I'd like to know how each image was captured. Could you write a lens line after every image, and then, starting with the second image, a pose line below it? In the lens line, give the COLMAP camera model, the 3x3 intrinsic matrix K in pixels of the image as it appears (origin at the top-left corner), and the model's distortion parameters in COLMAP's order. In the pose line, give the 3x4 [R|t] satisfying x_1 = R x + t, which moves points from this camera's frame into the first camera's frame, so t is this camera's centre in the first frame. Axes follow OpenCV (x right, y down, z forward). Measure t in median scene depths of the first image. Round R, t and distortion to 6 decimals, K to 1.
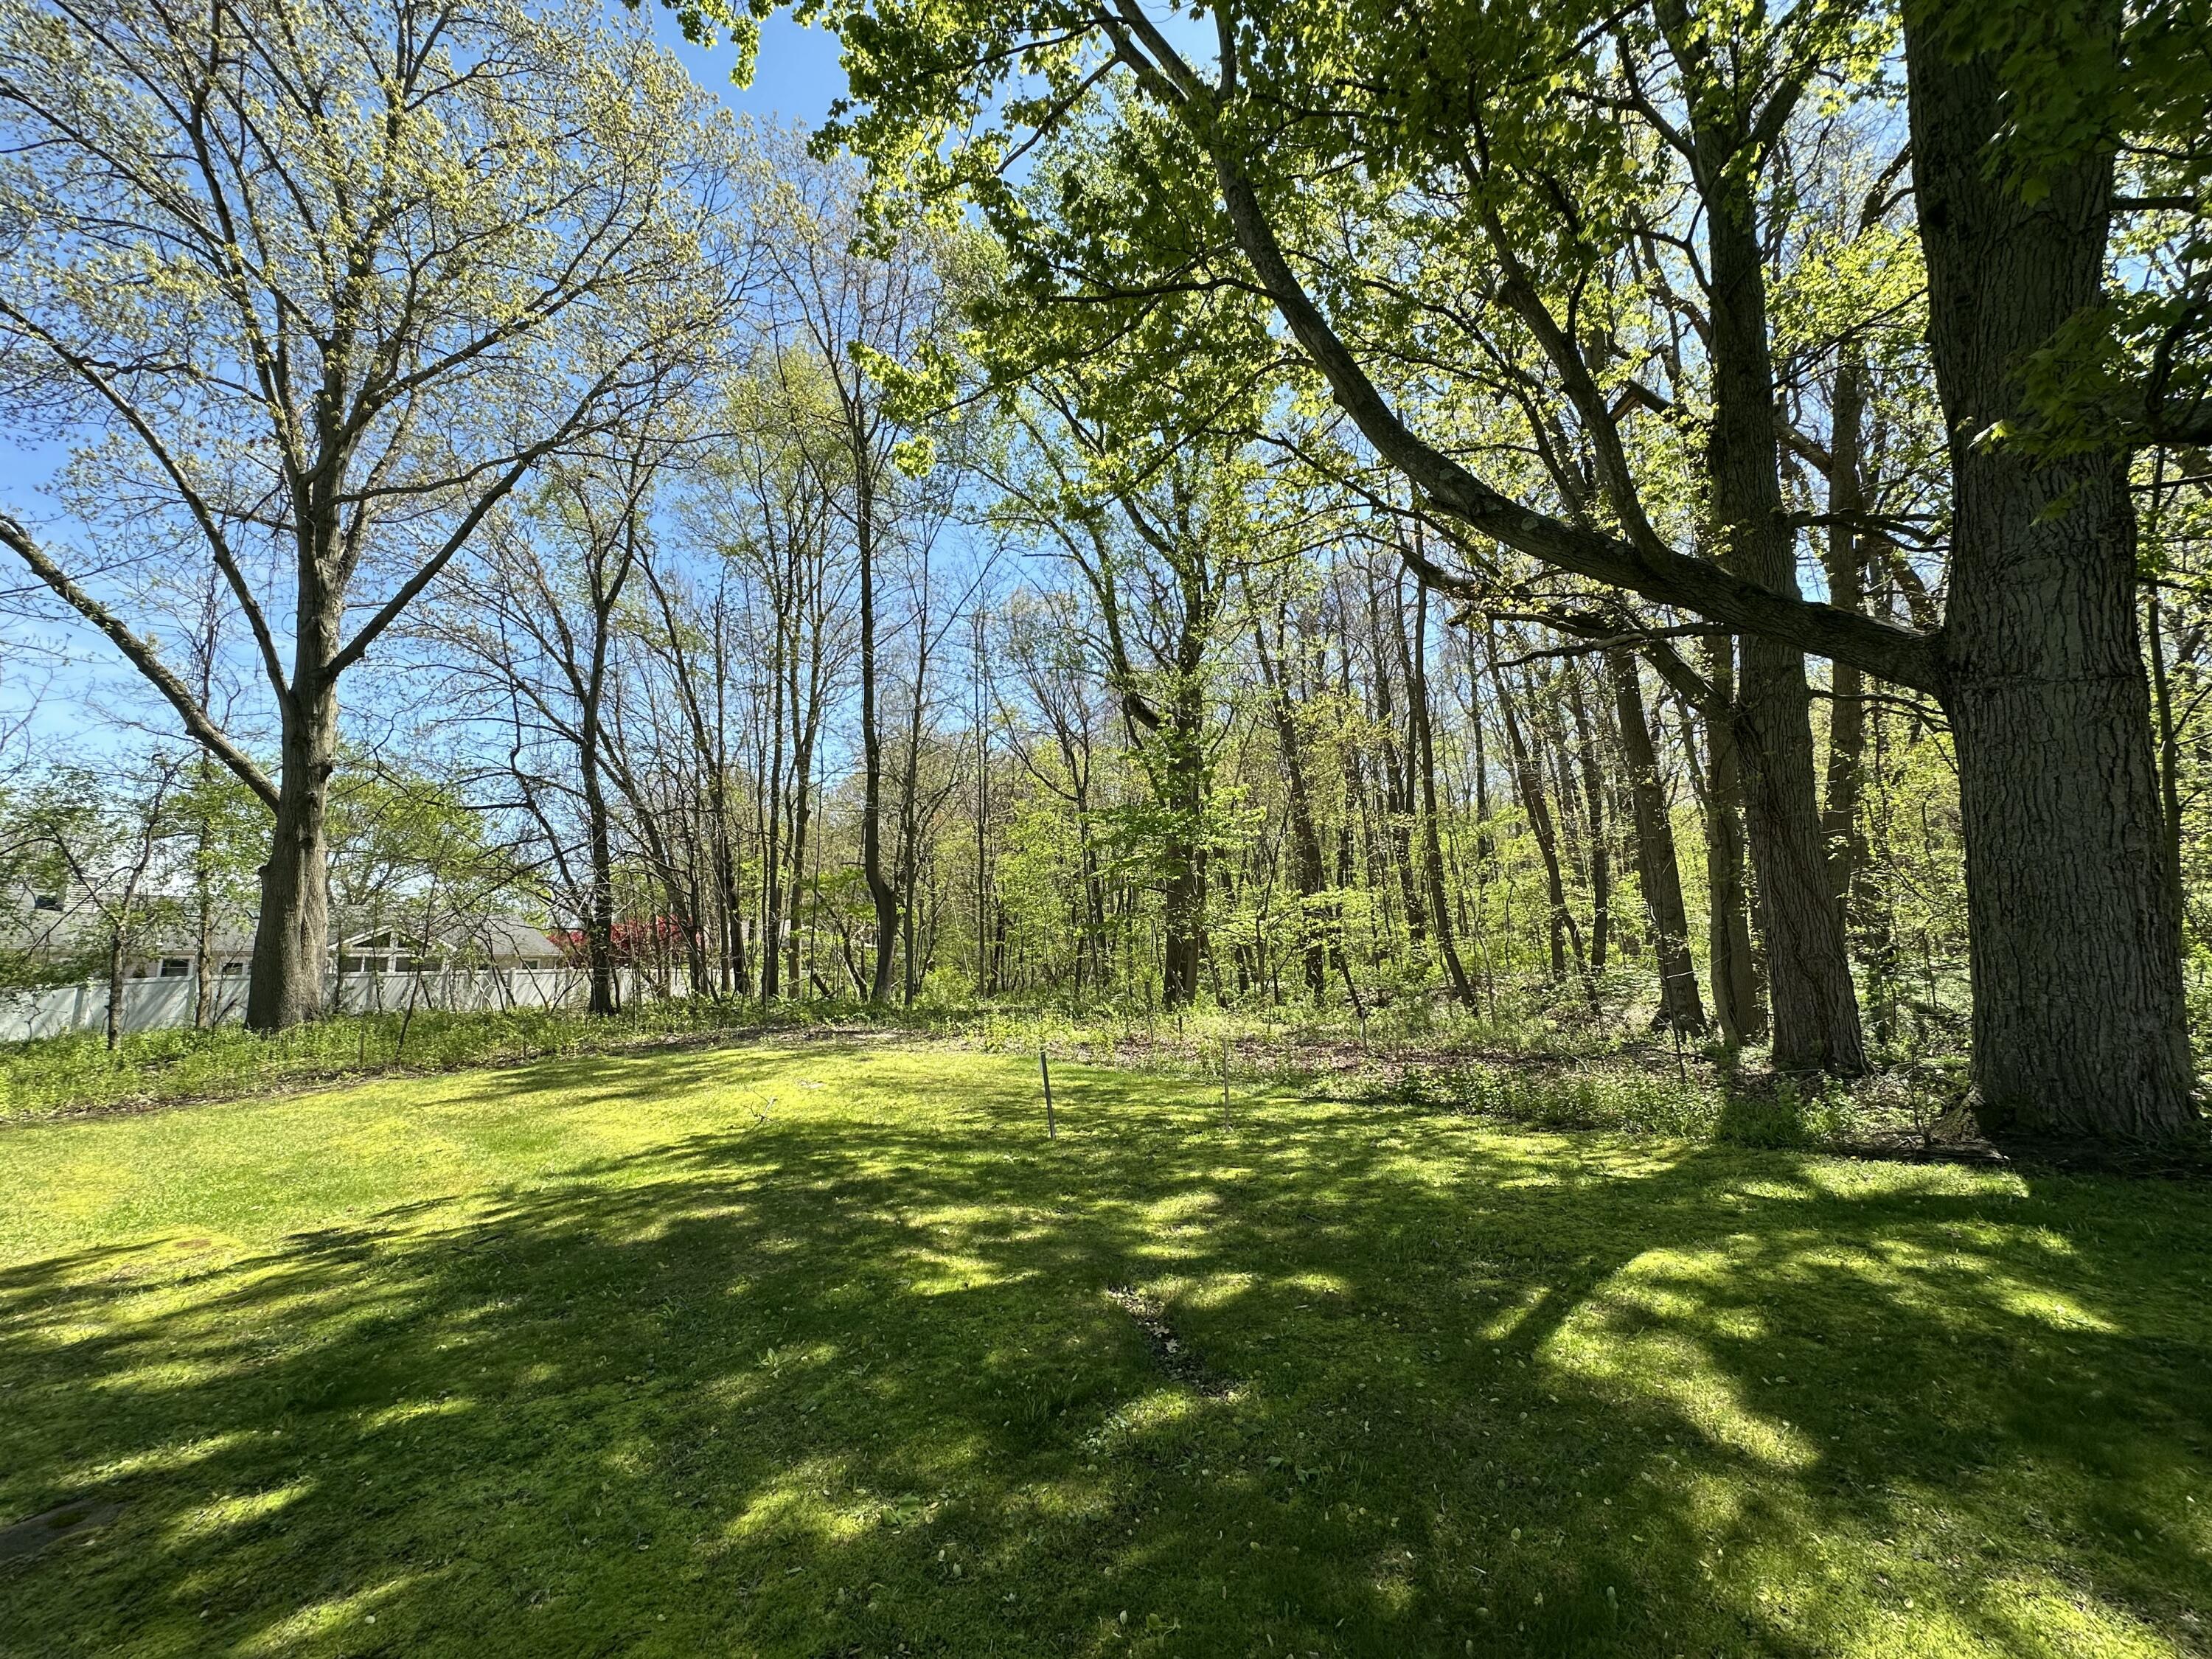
lens RADIAL K [[888.3, 0, 1106.0], [0, 888.3, 829.5], [0, 0, 1]] dist [0.000434, 0.000144]
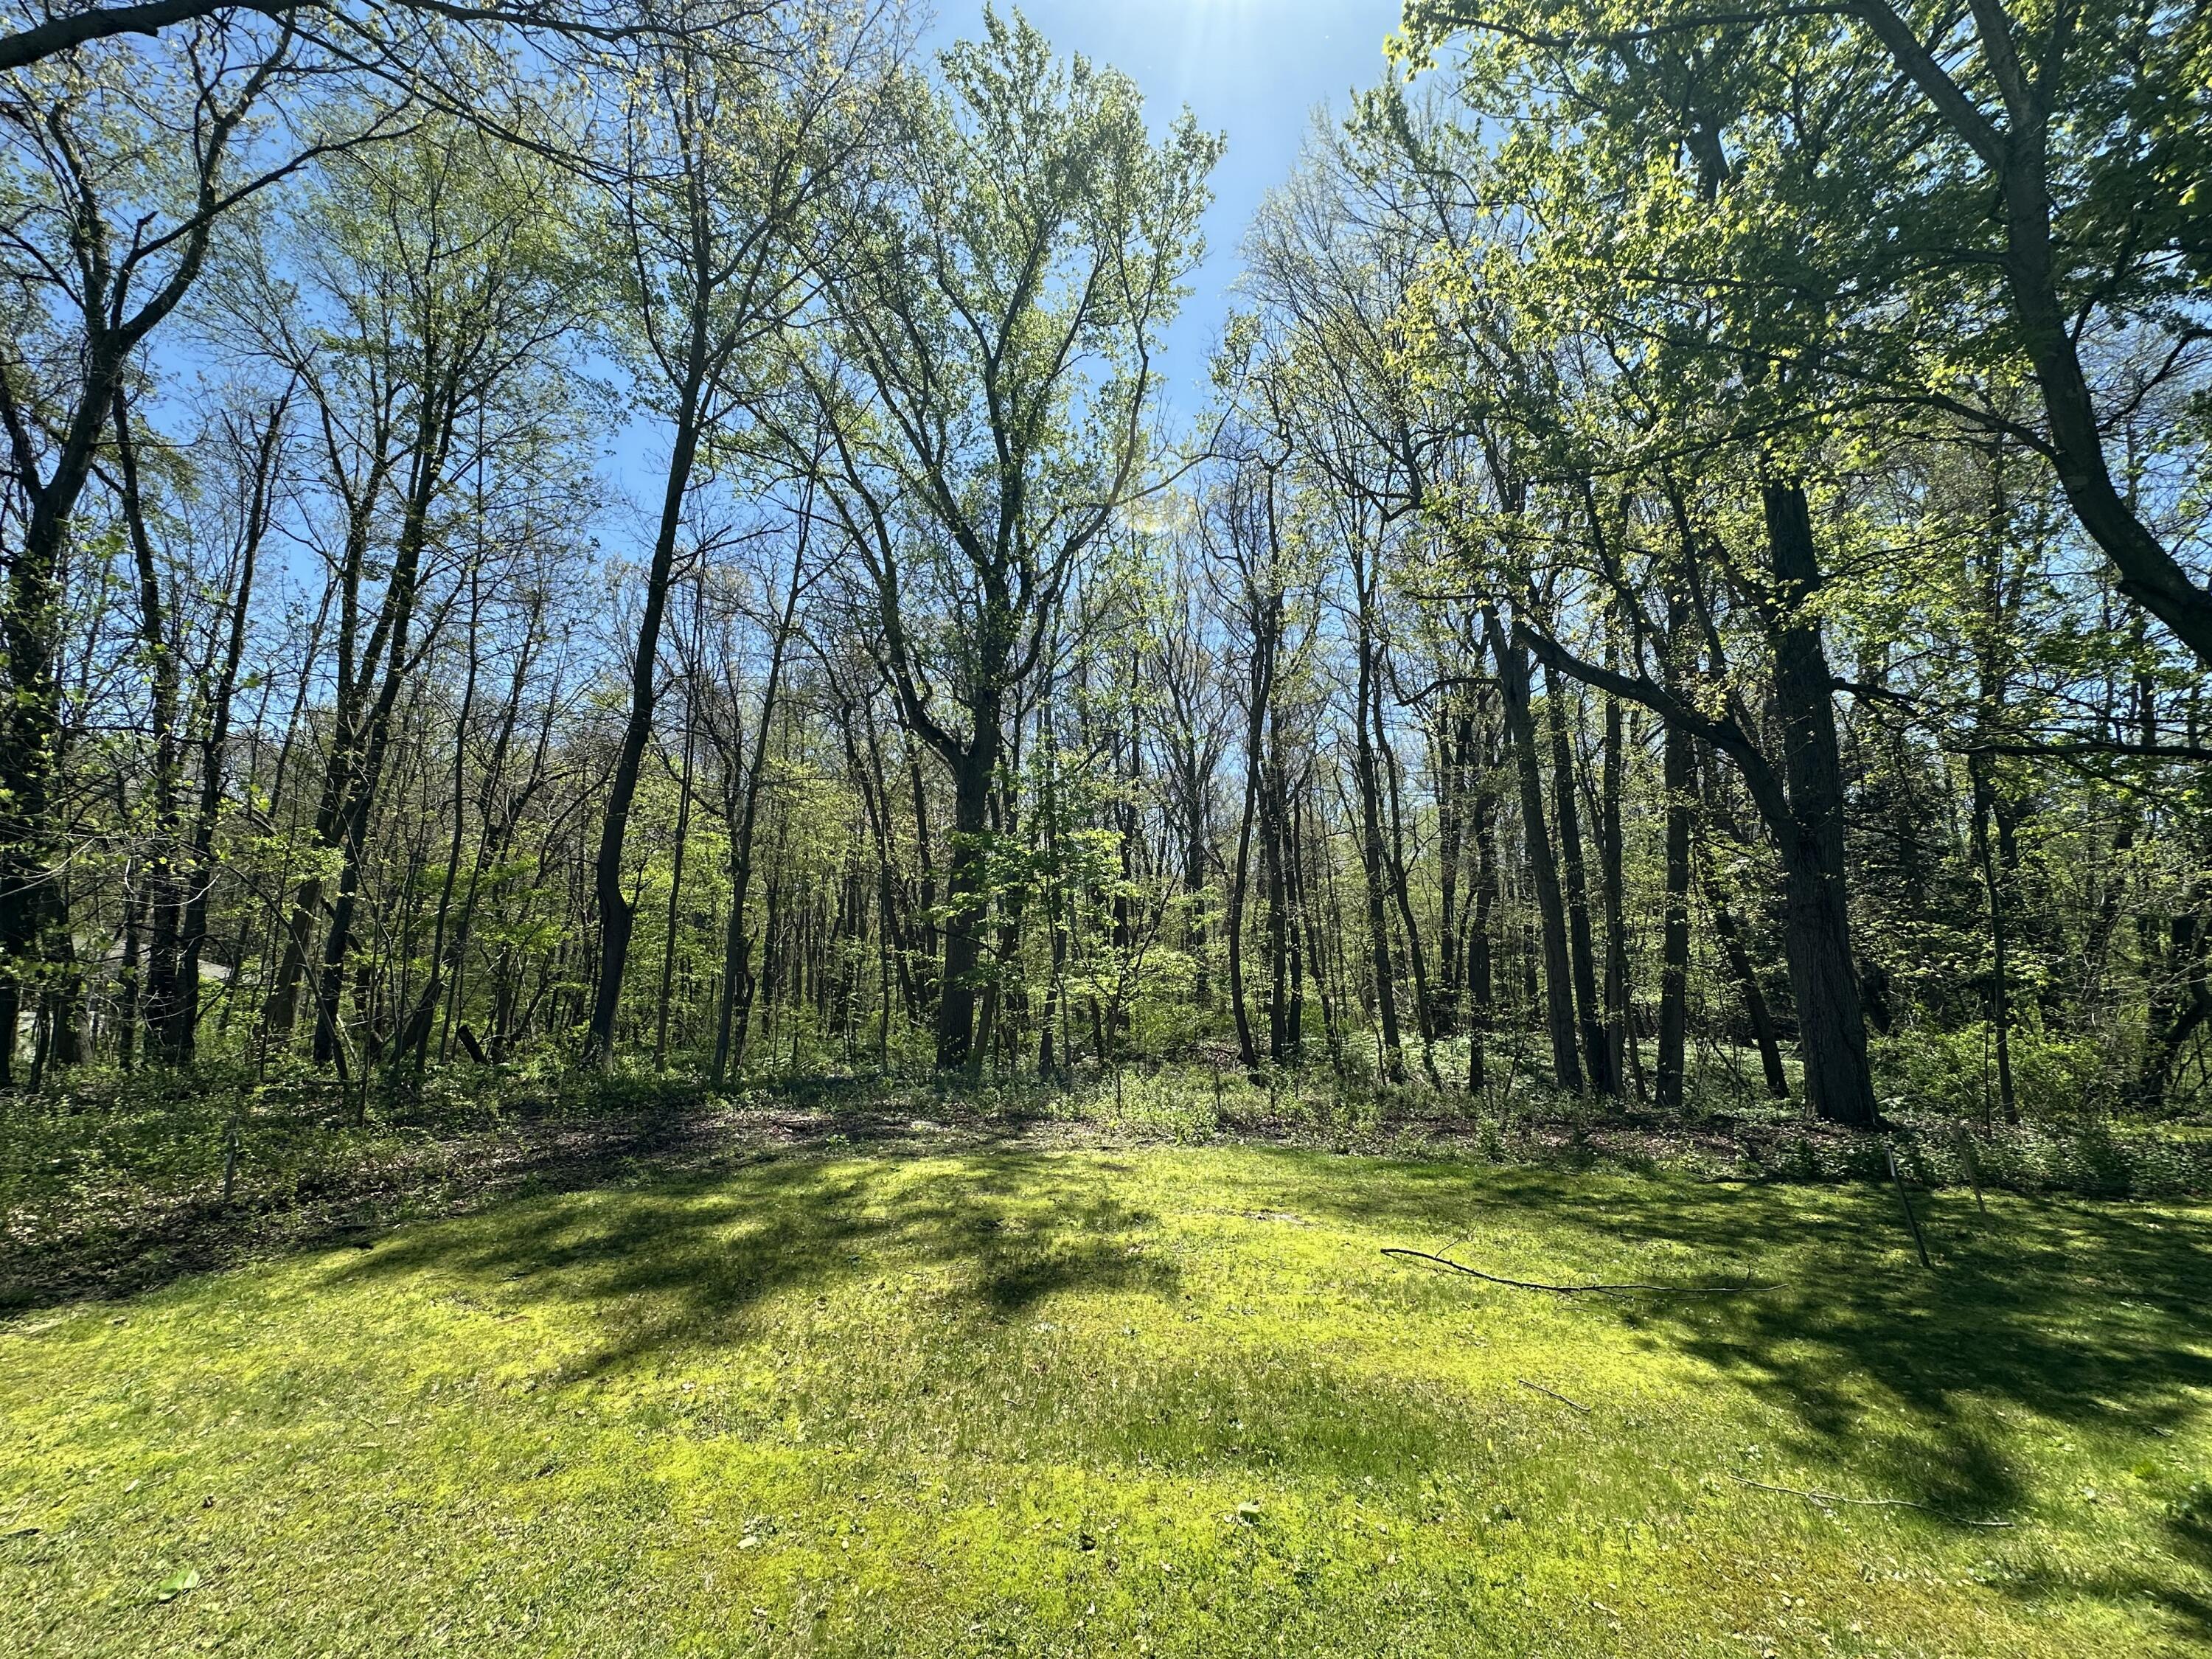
lens RADIAL K [[888.3, 0, 1106.0], [0, 888.3, 829.5], [0, 0, 1]] dist [0.000434, 0.000144]
pose [[0.833827, 0.130074, 0.536483, -0.619392], [-0.095448, 0.991177, -0.091968, 0.068980], [-0.543712, 0.025479, 0.838885, 0.425761]]
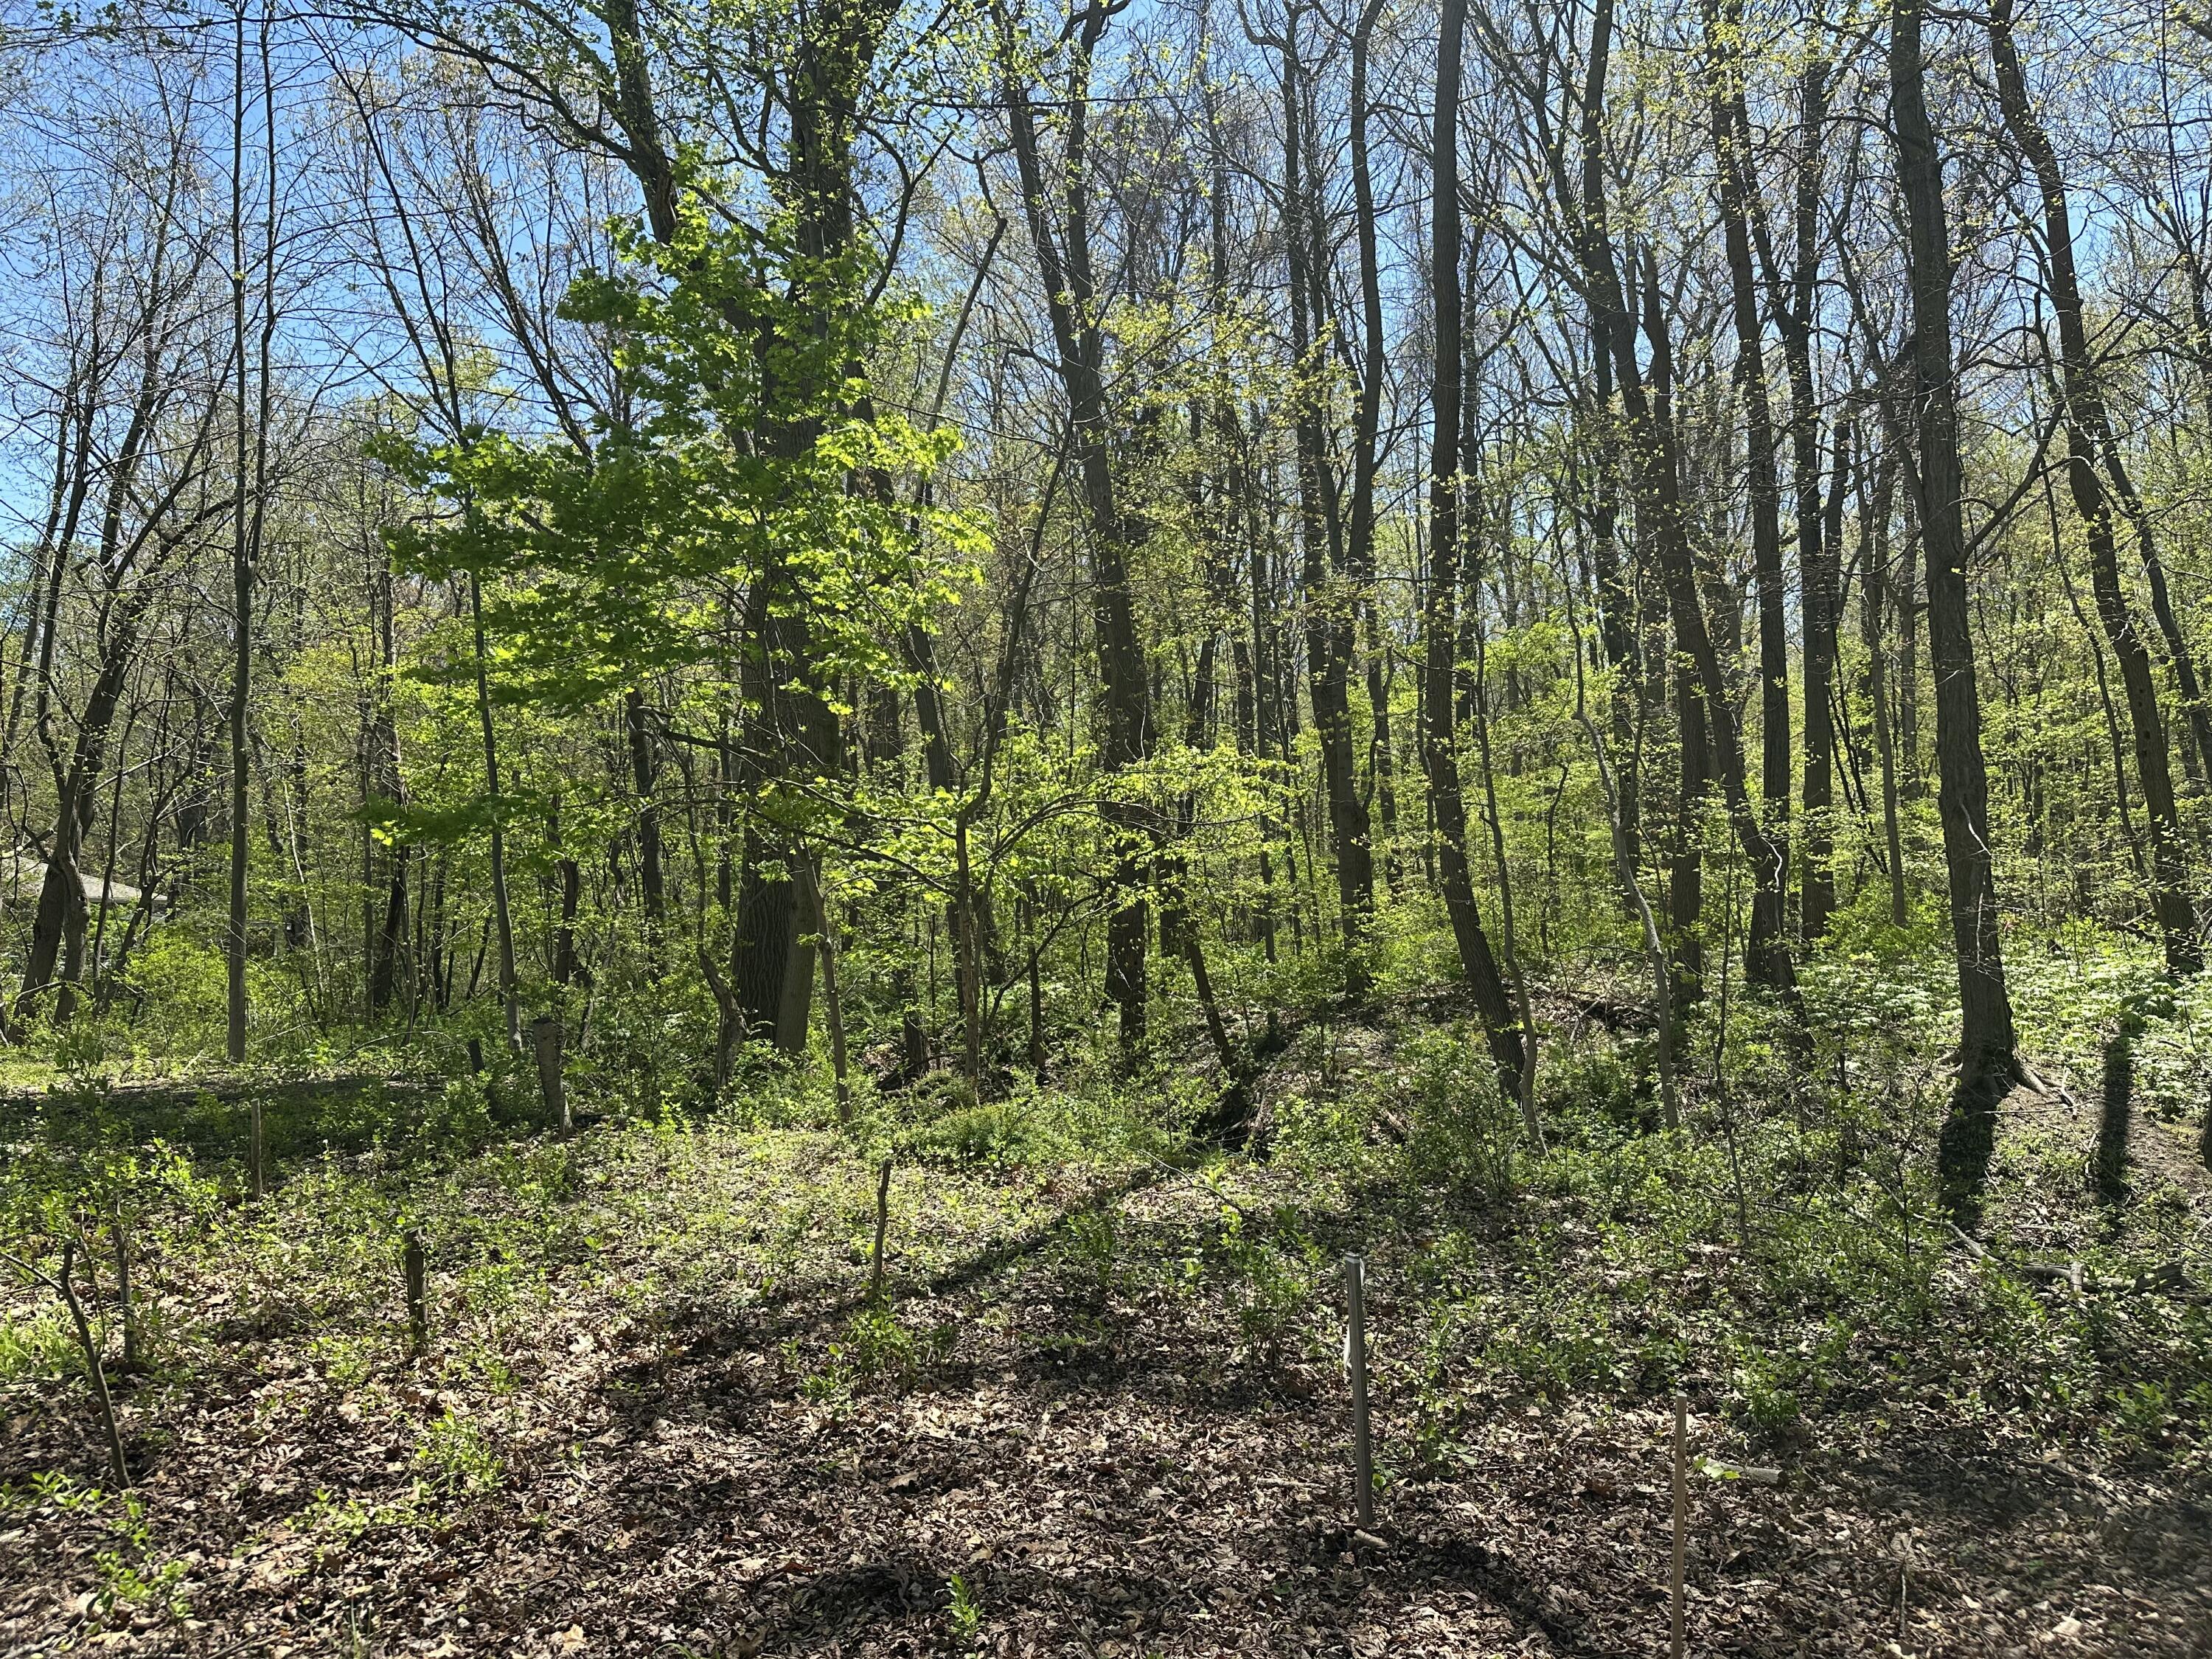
lens RADIAL K [[1531.7, 0, 1110.2], [0, 1531.7, 870.8], [0, 0, 1]] dist [0.085722, 0.001489]
pose [[0.976272, 0.002703, 0.216531, 0.175622], [-0.025952, 0.994176, 0.104599, 0.101328], [-0.214987, -0.107737, 0.970656, 0.756575]]
